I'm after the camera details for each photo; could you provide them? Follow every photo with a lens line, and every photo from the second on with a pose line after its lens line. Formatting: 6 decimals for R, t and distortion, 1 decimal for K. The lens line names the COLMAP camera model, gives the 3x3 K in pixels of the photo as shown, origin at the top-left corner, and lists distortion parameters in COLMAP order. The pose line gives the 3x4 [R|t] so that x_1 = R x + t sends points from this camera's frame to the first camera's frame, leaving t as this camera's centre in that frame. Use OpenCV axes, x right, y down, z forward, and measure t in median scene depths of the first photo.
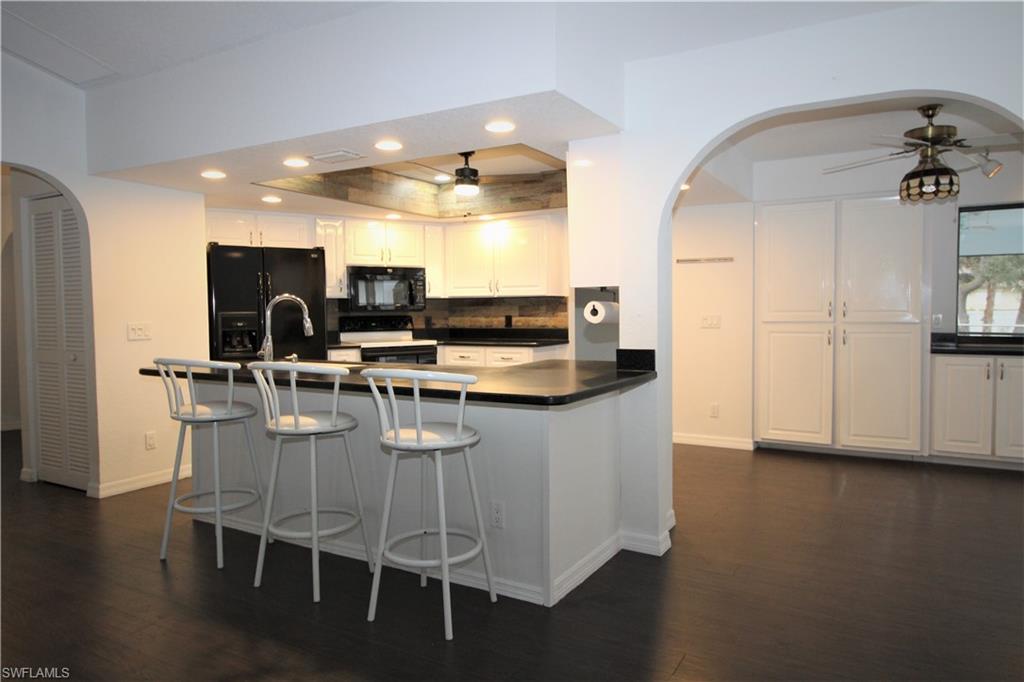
lens RADIAL K [[668.7, 0, 510.8], [0, 668.7, 339.1], [0, 0, 1]] dist [-0.001558, 0.000691]
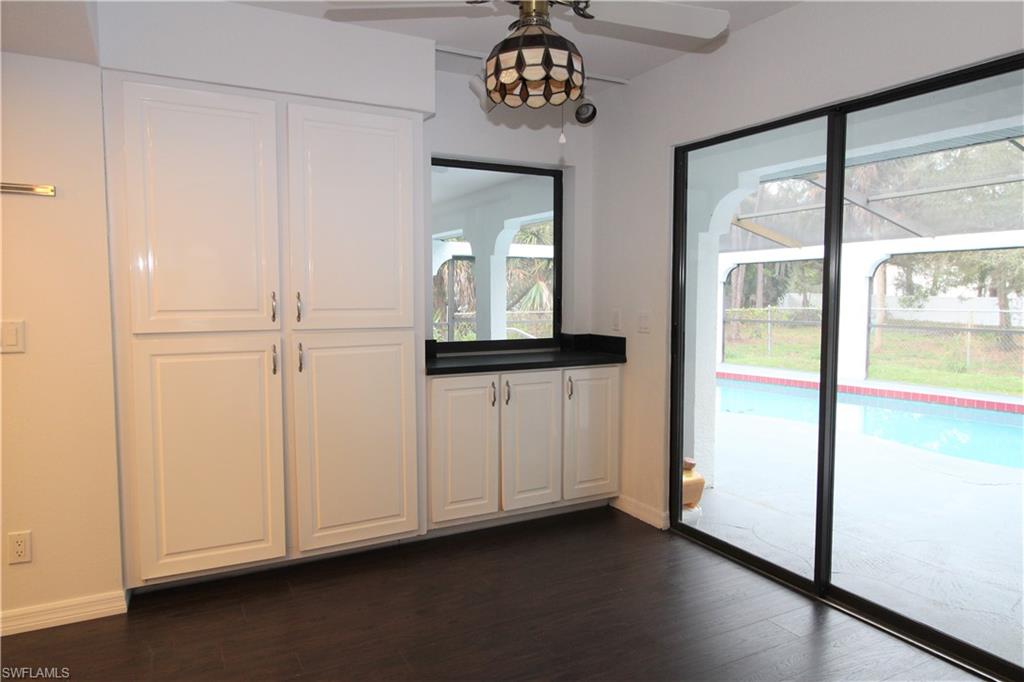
lens RADIAL K [[668.7, 0, 517.0], [0, 668.7, 339.7], [0, 0, 1]] dist [-0.001558, 0.000691]
pose [[0.525368, -0.052371, 0.849262, 0.124882], [0.037484, 0.998560, 0.038389, -0.030401], [-0.850049, 0.011665, 0.526574, 0.543218]]
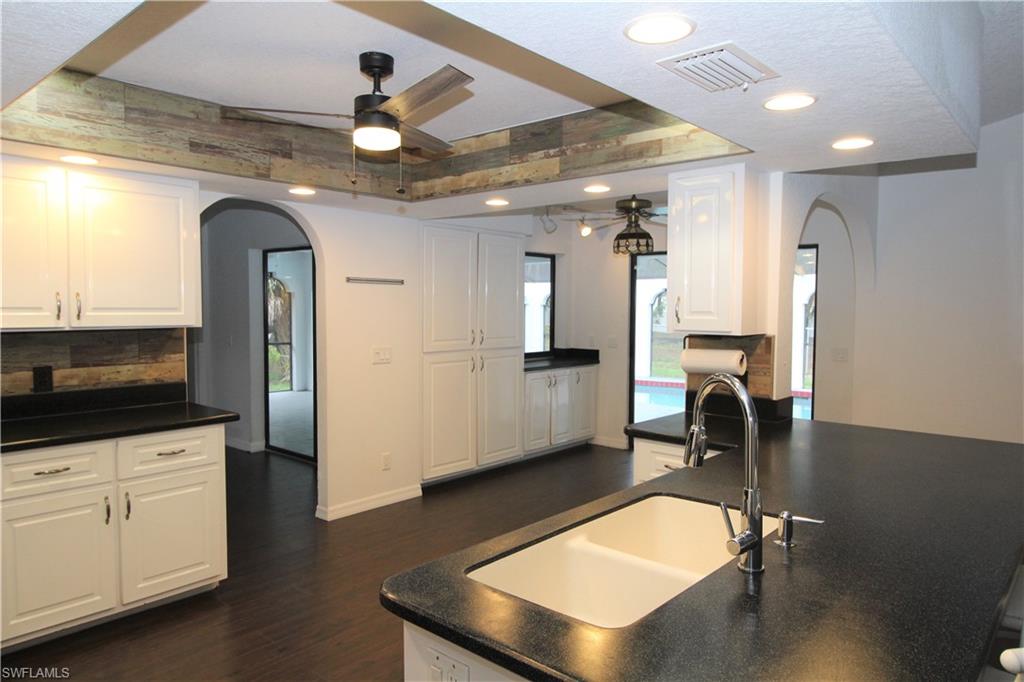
lens RADIAL K [[668.7, 0, 510.6], [0, 668.7, 341.2], [0, 0, 1]] dist [-0.001558, 0.000691]
pose [[0.192960, -0.046117, 0.980122, -0.506665], [0.036182, 0.998550, 0.039861, -0.075510], [-0.980539, 0.027771, 0.194349, 0.725804]]
